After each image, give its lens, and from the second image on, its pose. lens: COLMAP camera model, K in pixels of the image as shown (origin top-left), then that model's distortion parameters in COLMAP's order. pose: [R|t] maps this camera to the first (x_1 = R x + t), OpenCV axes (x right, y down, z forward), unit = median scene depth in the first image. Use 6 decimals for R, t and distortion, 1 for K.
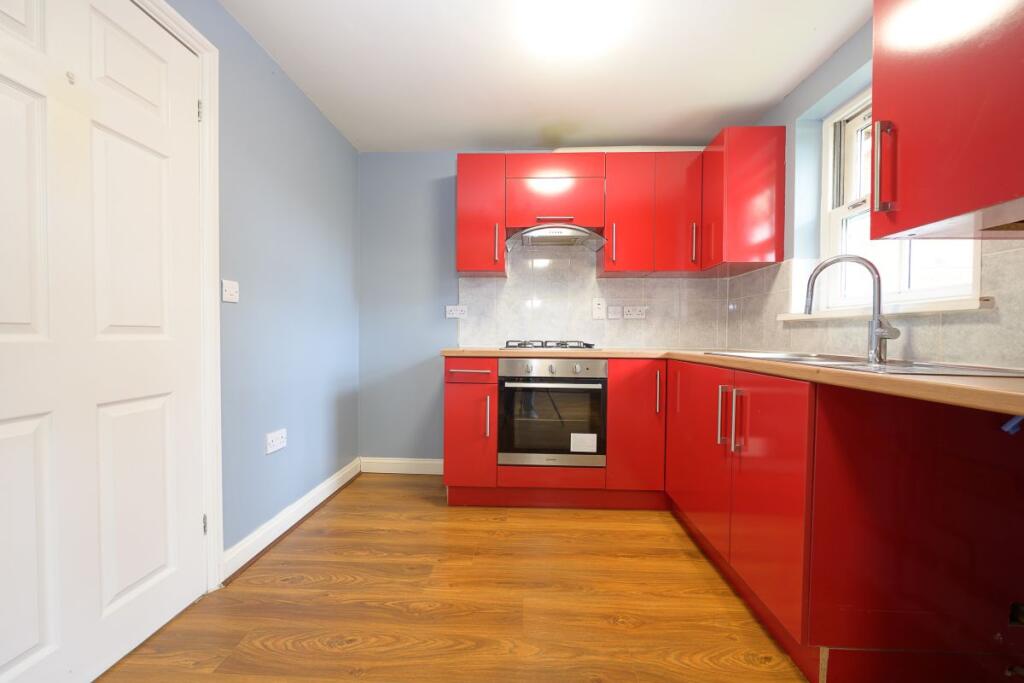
lens RADIAL K [[406.6, 0, 511.4], [0, 406.6, 343.7], [0, 0, 1]] dist [-0.004847, 0.000016]
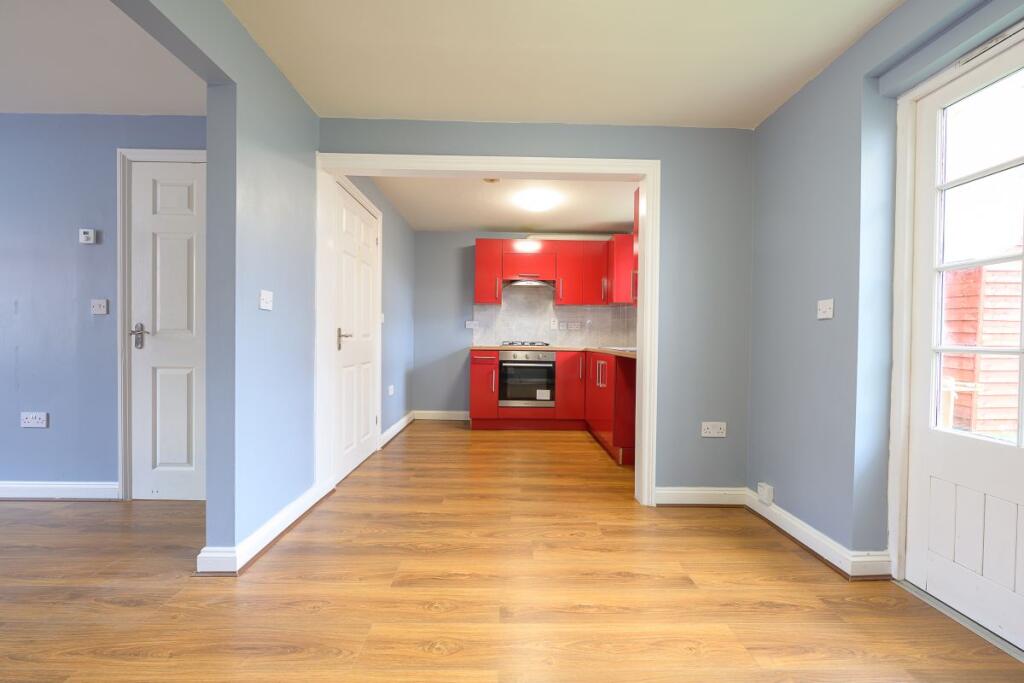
lens RADIAL K [[406.6, 0, 511.4], [0, 406.6, 343.7], [0, 0, 1]] dist [-0.004847, 0.000016]
pose [[0.998270, 0.005511, 0.058531, -0.087377], [-0.005069, 0.999958, -0.007693, 0.017384], [-0.058570, 0.007383, 0.998256, -0.918927]]
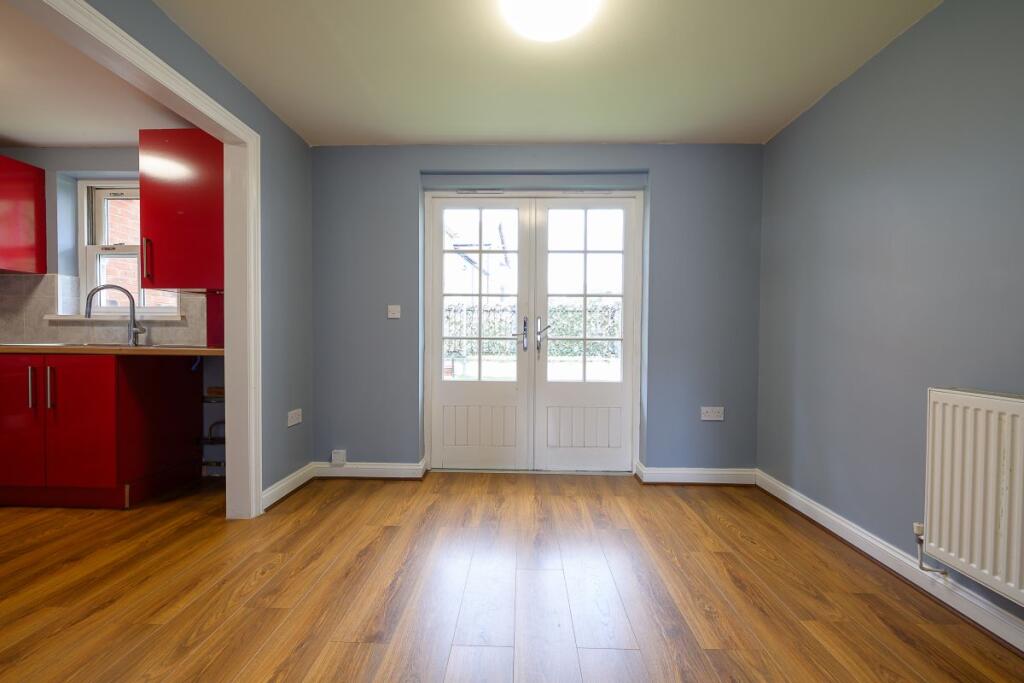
lens RADIAL K [[406.6, 0, 511.4], [0, 406.6, 343.7], [0, 0, 1]] dist [-0.004847, 0.000016]
pose [[-0.014547, -0.025948, 0.999557, -0.636075], [0.013204, 0.999571, 0.026140, 0.006222], [-0.999807, 0.013578, -0.014199, -0.458417]]
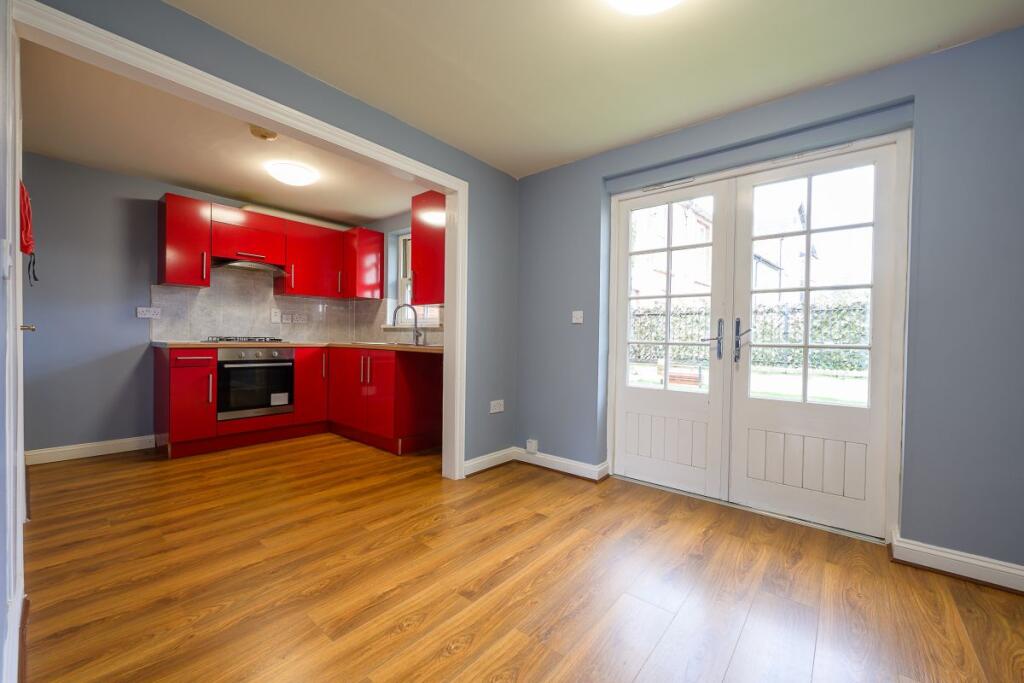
lens RADIAL K [[406.6, 0, 511.4], [0, 406.6, 343.7], [0, 0, 1]] dist [-0.004847, 0.000016]
pose [[0.606340, -0.007700, 0.795168, -0.560023], [0.003999, 0.999970, 0.006634, 0.012700], [-0.795195, -0.000843, 0.606353, -0.744247]]
